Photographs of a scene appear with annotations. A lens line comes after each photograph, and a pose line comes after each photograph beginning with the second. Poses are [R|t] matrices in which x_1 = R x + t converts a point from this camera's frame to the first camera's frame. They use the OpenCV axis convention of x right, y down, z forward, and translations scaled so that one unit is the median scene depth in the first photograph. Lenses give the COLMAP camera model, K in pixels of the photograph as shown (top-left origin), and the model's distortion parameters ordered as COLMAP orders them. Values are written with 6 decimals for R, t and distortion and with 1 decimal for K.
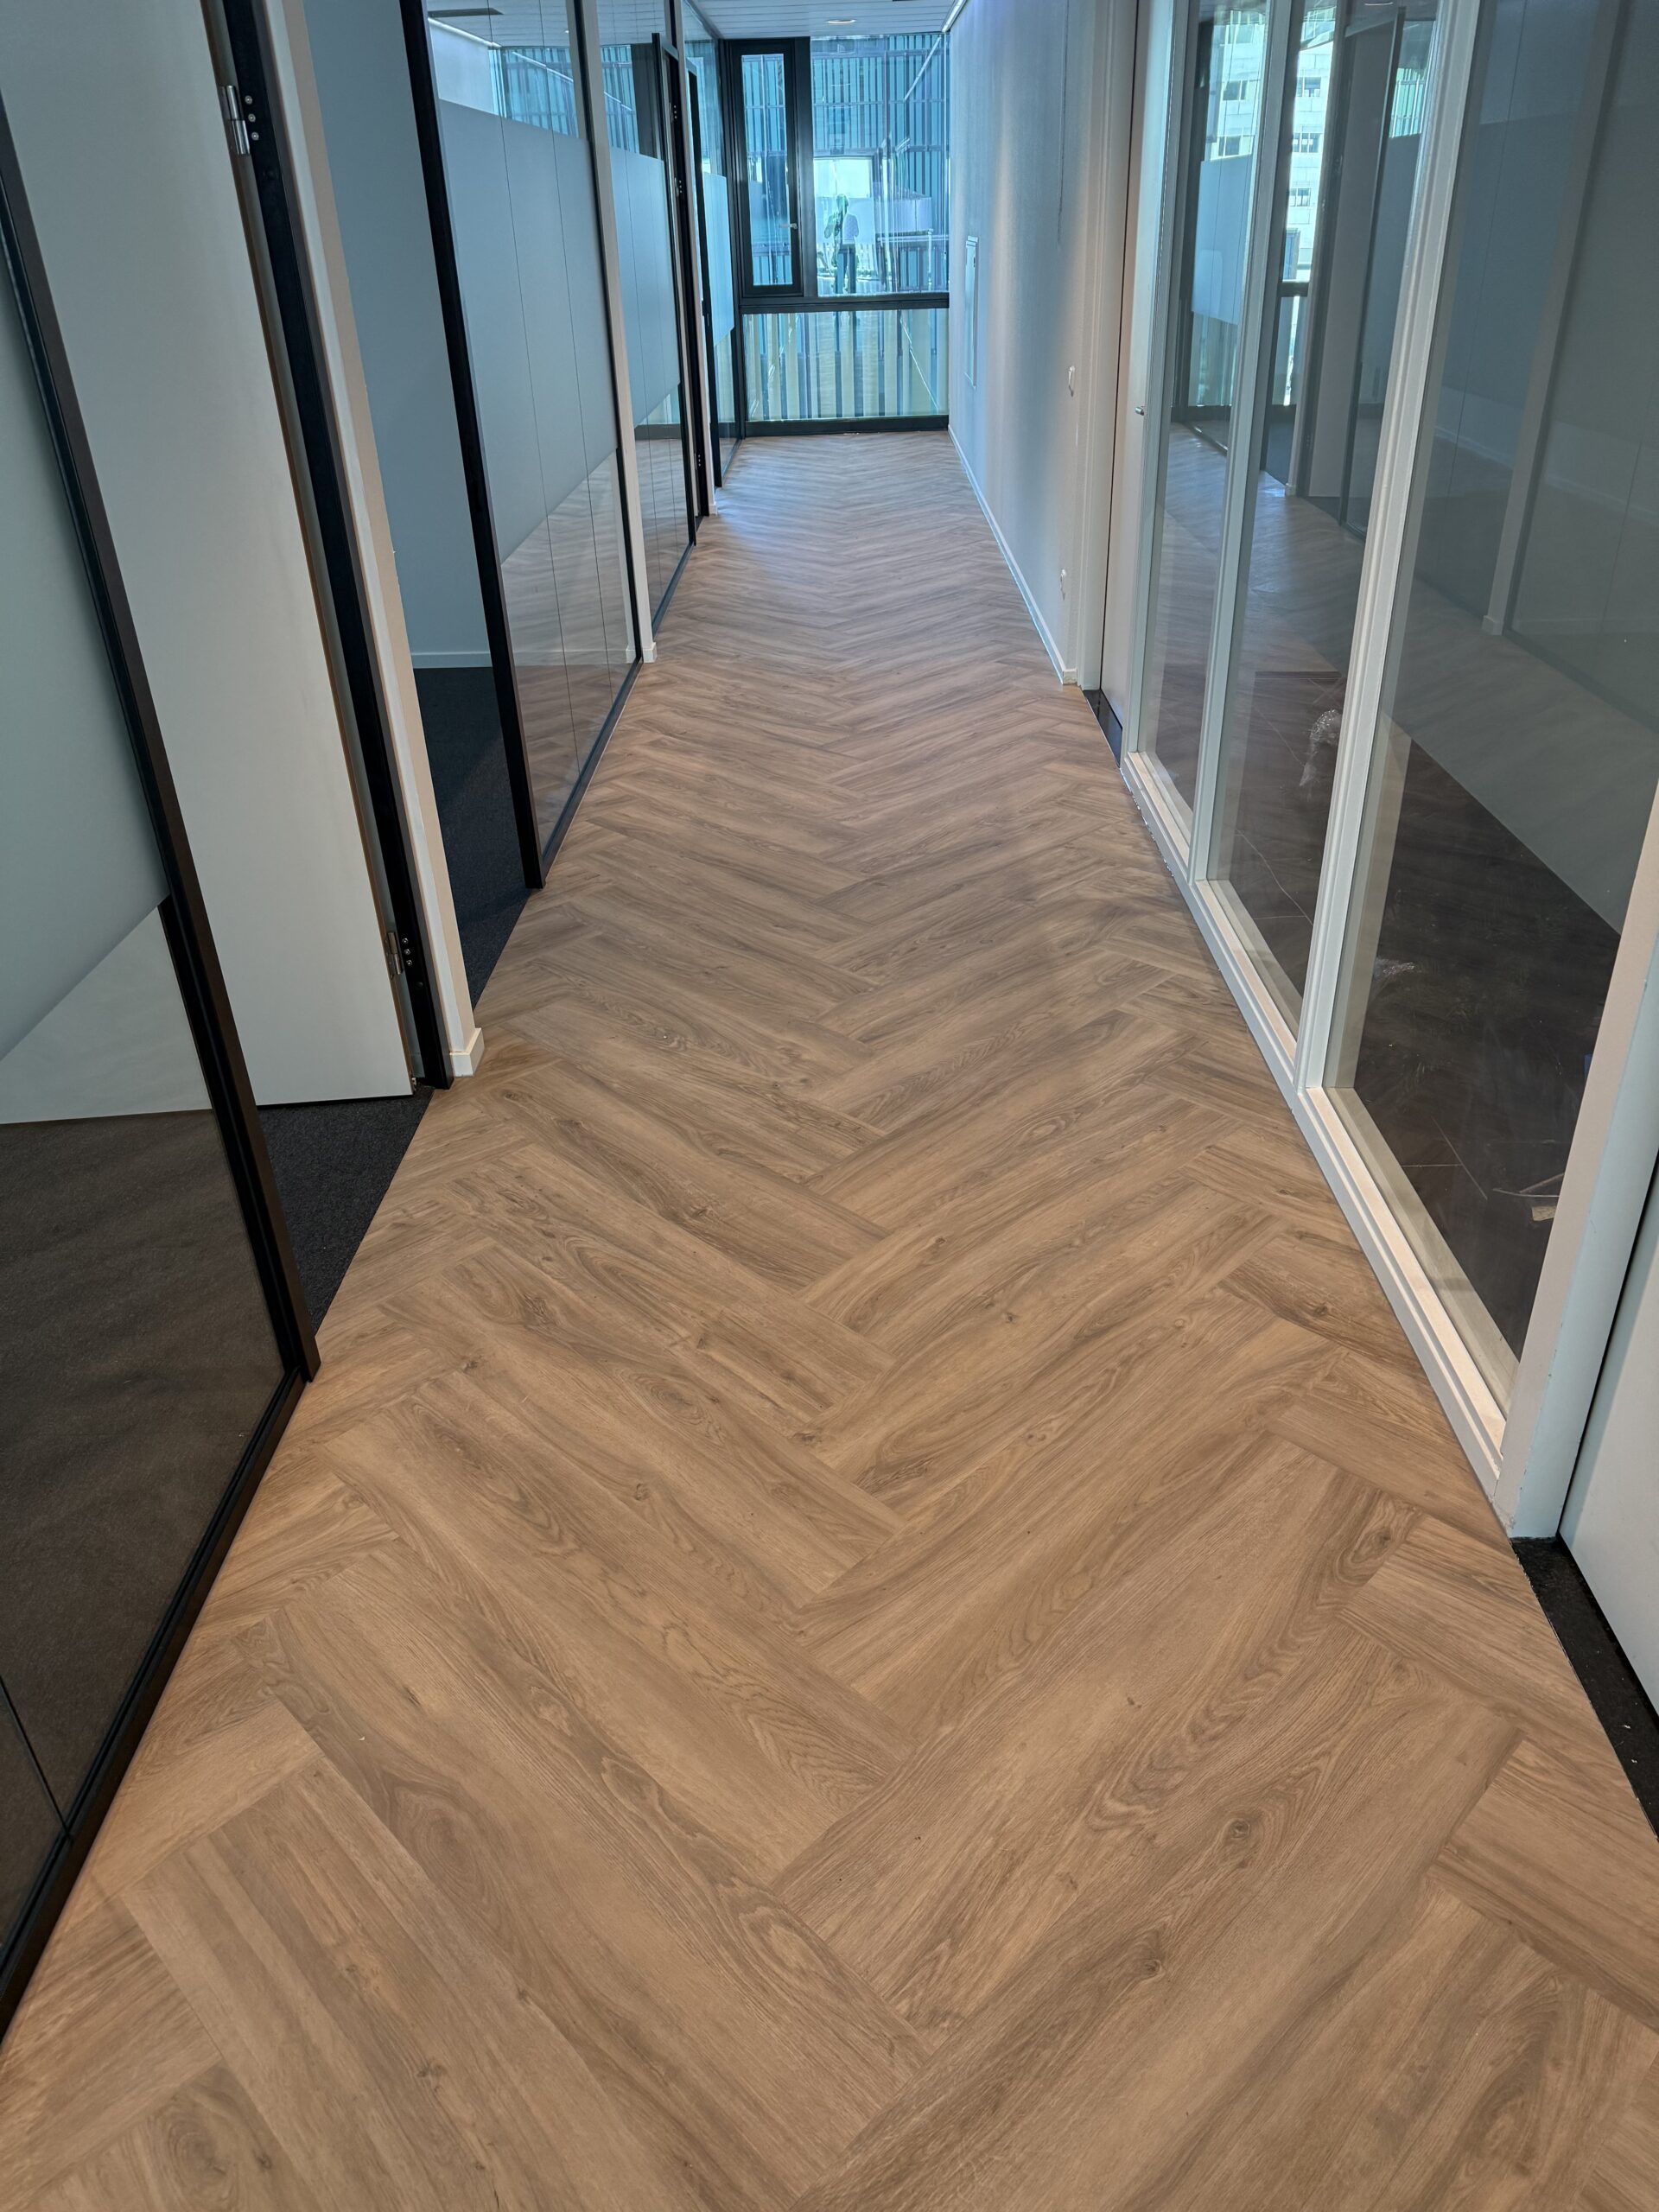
lens RADIAL K [[1565.3, 0, 829.5], [0, 1565.3, 1106.0], [0, 0, 1]] dist [0.089107, -0.110816]
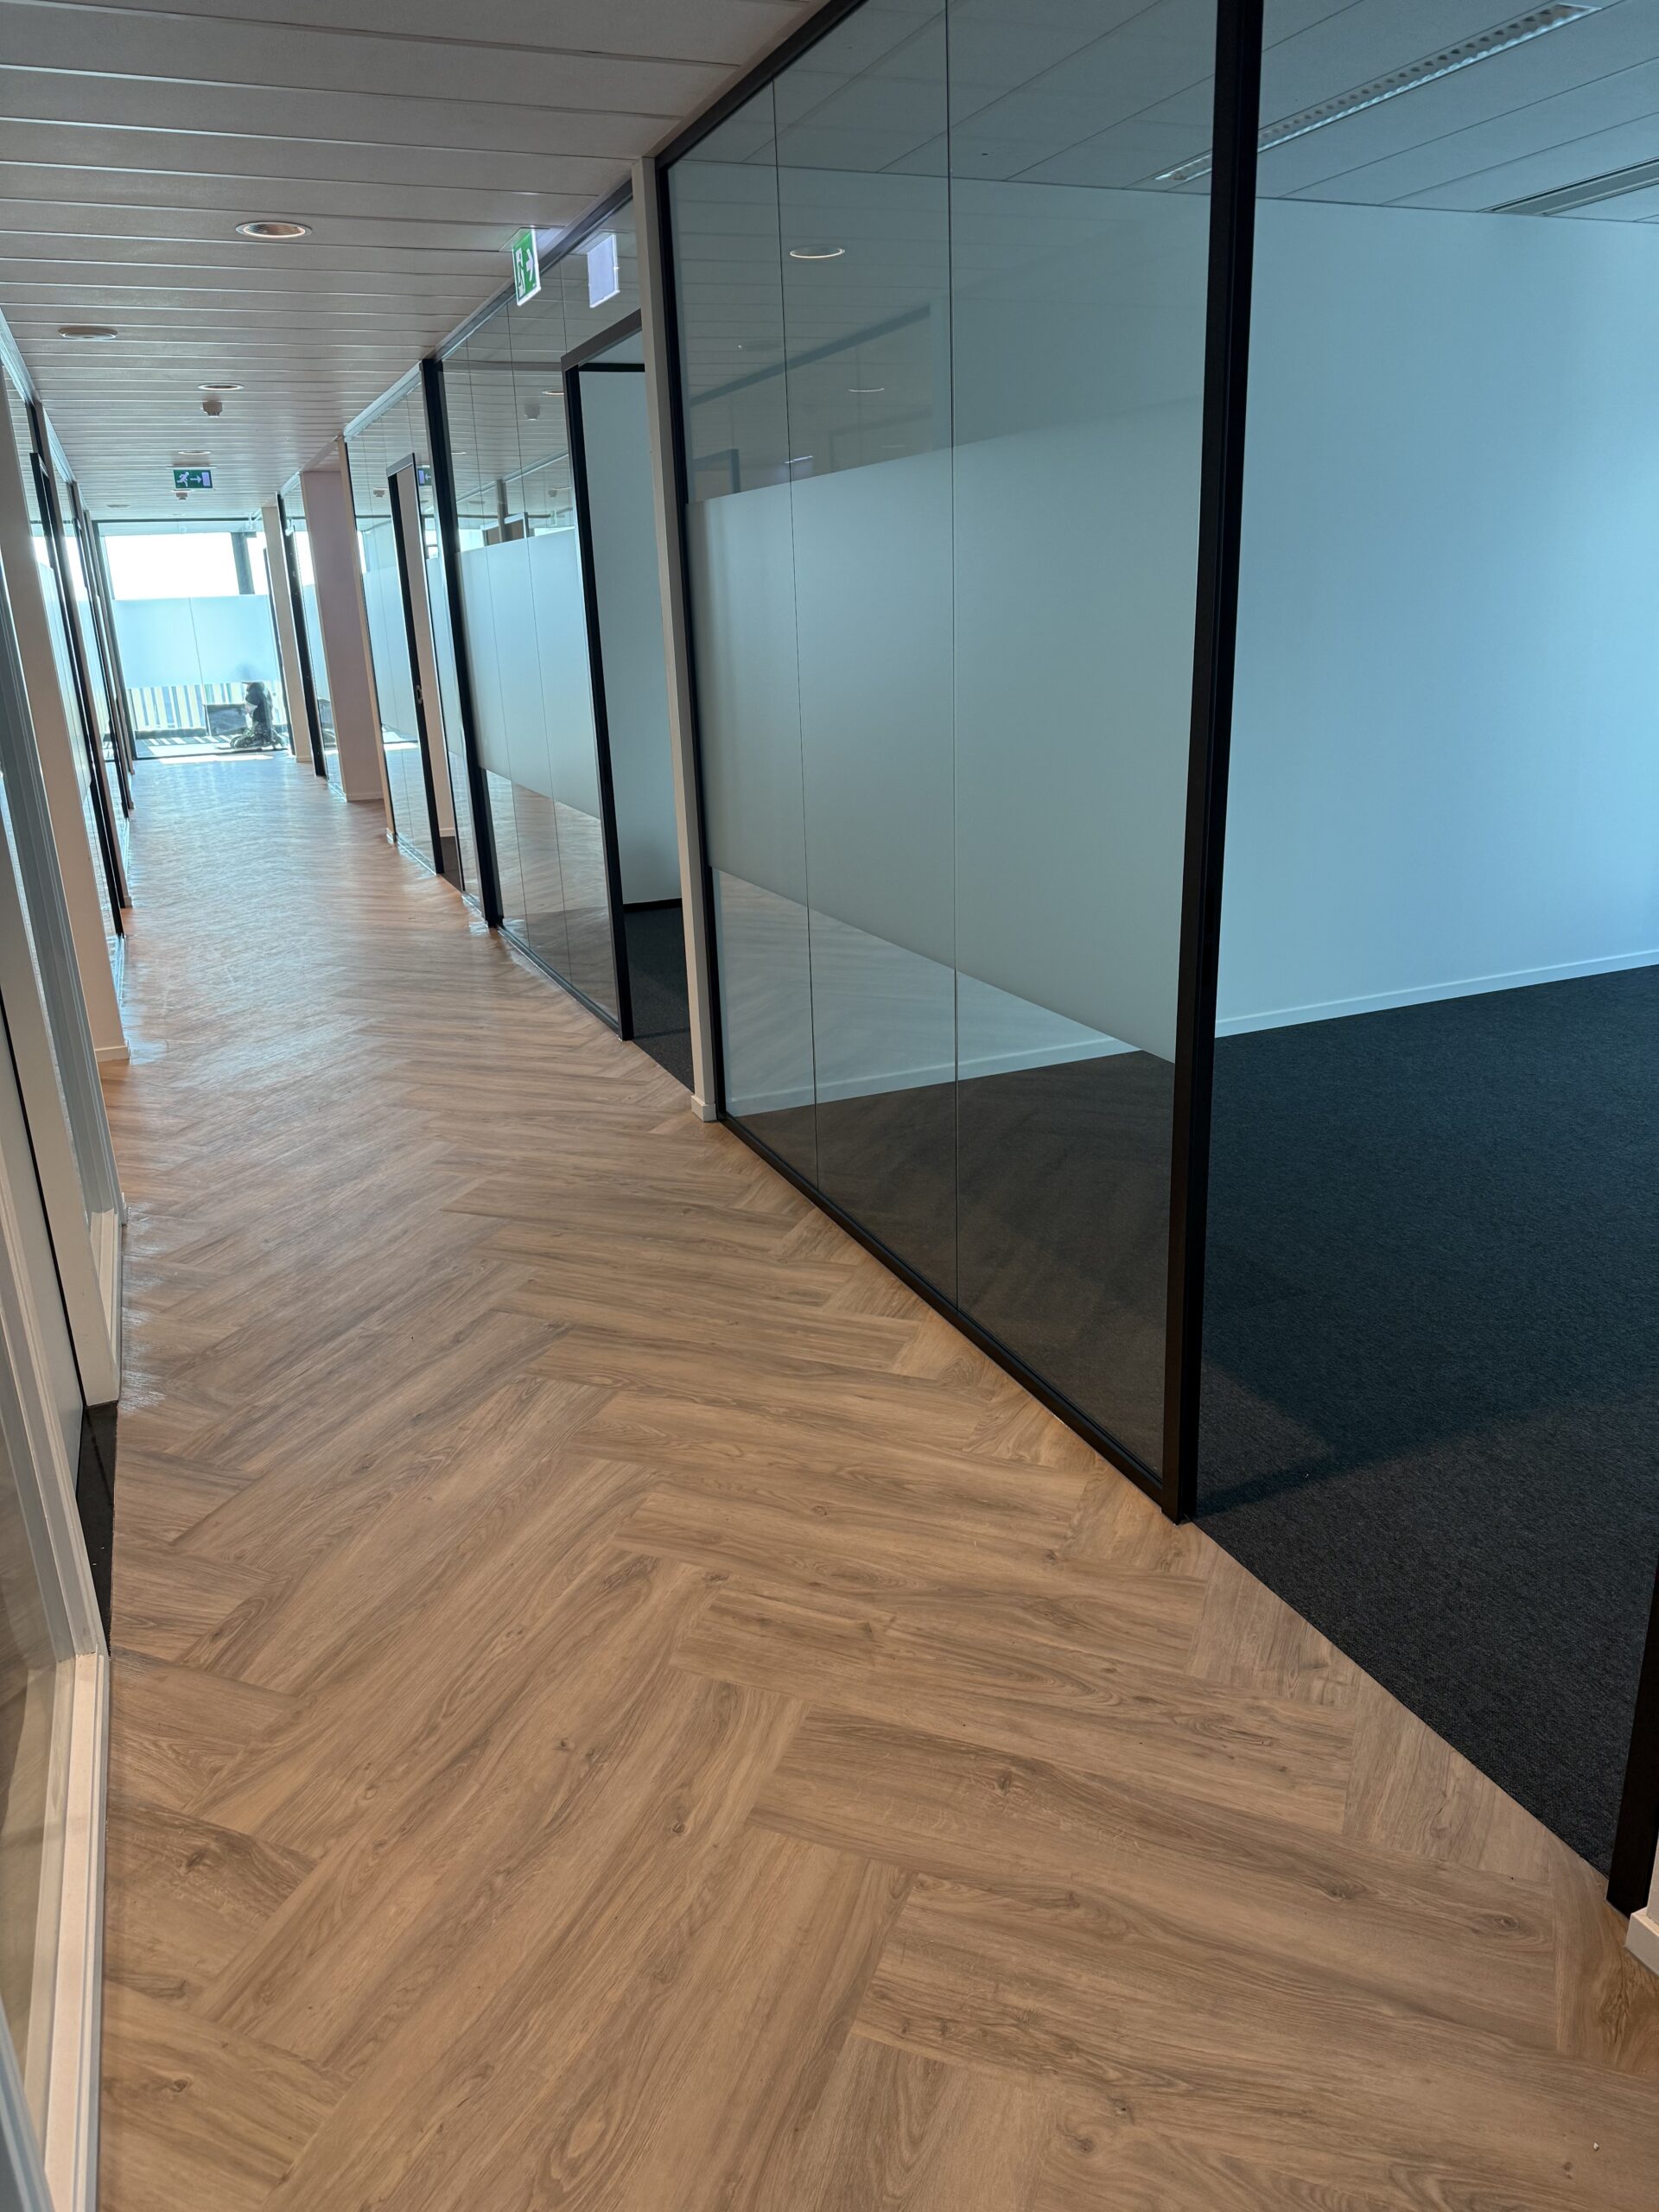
lens RADIAL K [[1501.8, 0, 829.5], [0, 1501.8, 1106.0], [0, 0, 1]] dist [0.048010, -0.101638]
pose [[-0.914716, 0.185996, -0.358748, 0.200461], [-0.138795, 0.689159, 0.711193, -0.681819], [0.379513, 0.700332, -0.604569, 1.220577]]
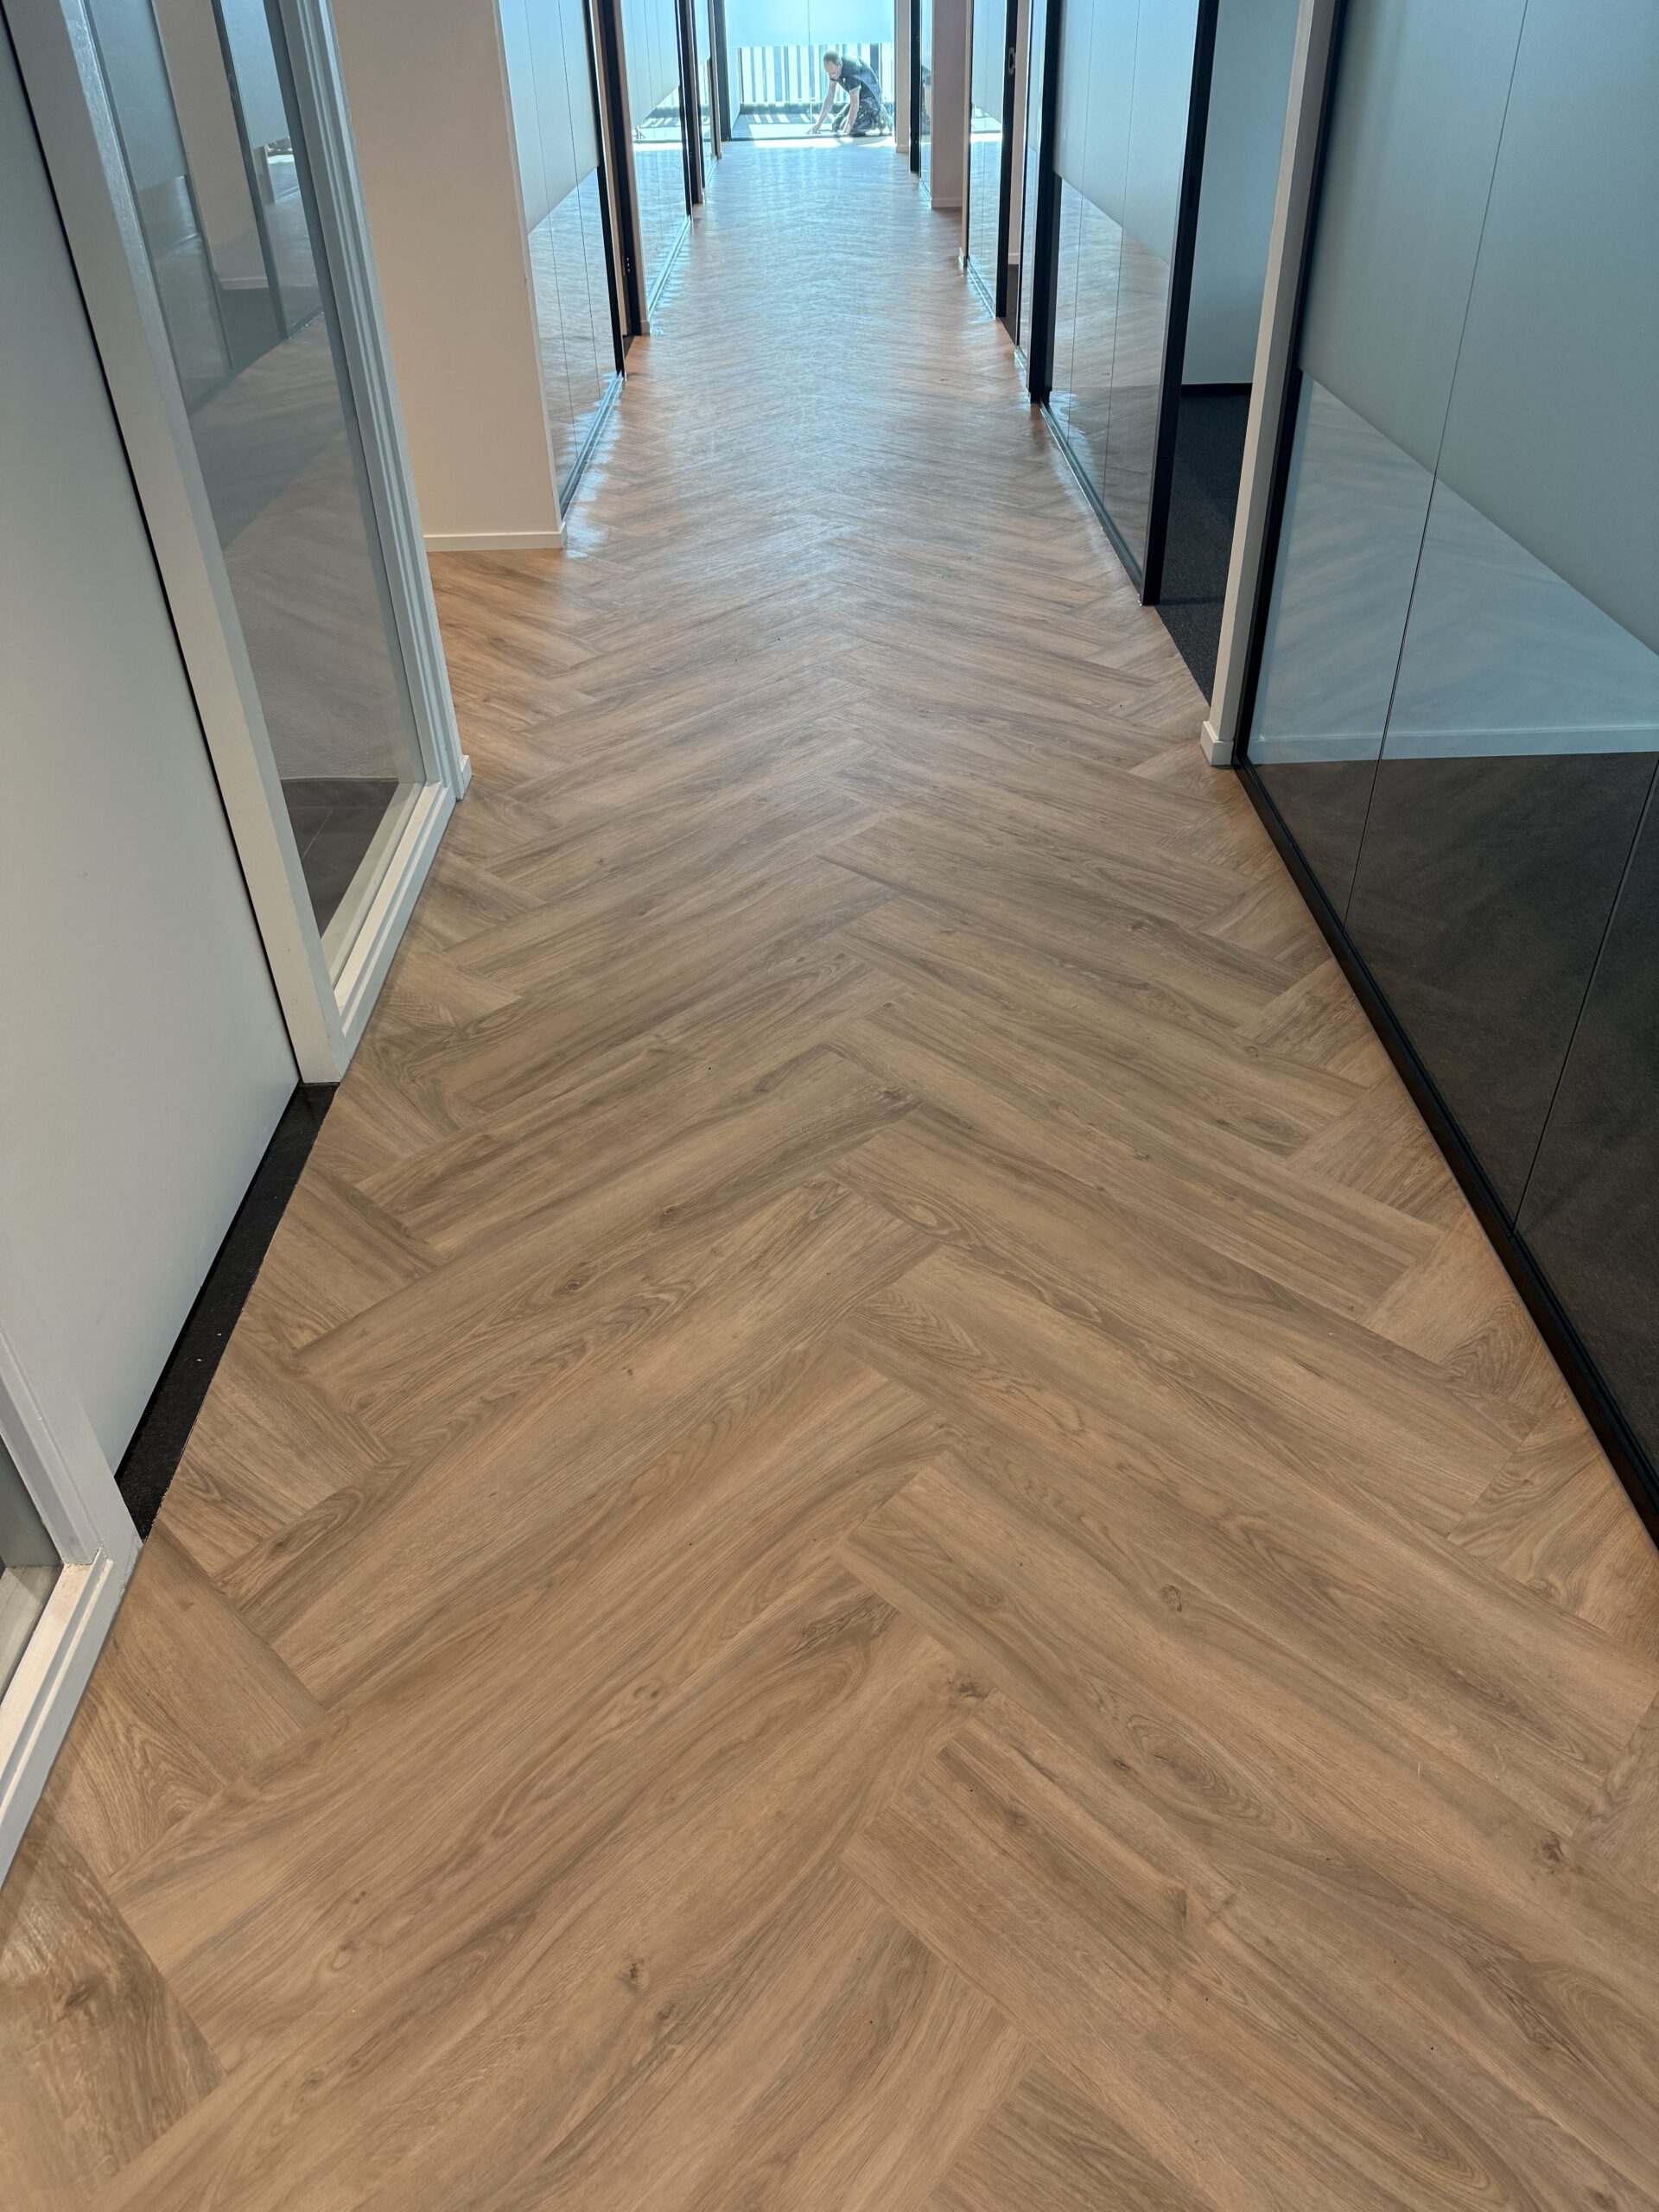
lens RADIAL K [[1536.4, 0, 829.5], [0, 1536.4, 1106.0], [0, 0, 1]] dist [0.074702, -0.112458]
pose [[-0.997948, 0.062384, 0.014434, 0.018313], [0.039247, 0.417822, 0.907681, -0.449752], [0.050594, 0.906385, -0.419413, 0.884941]]
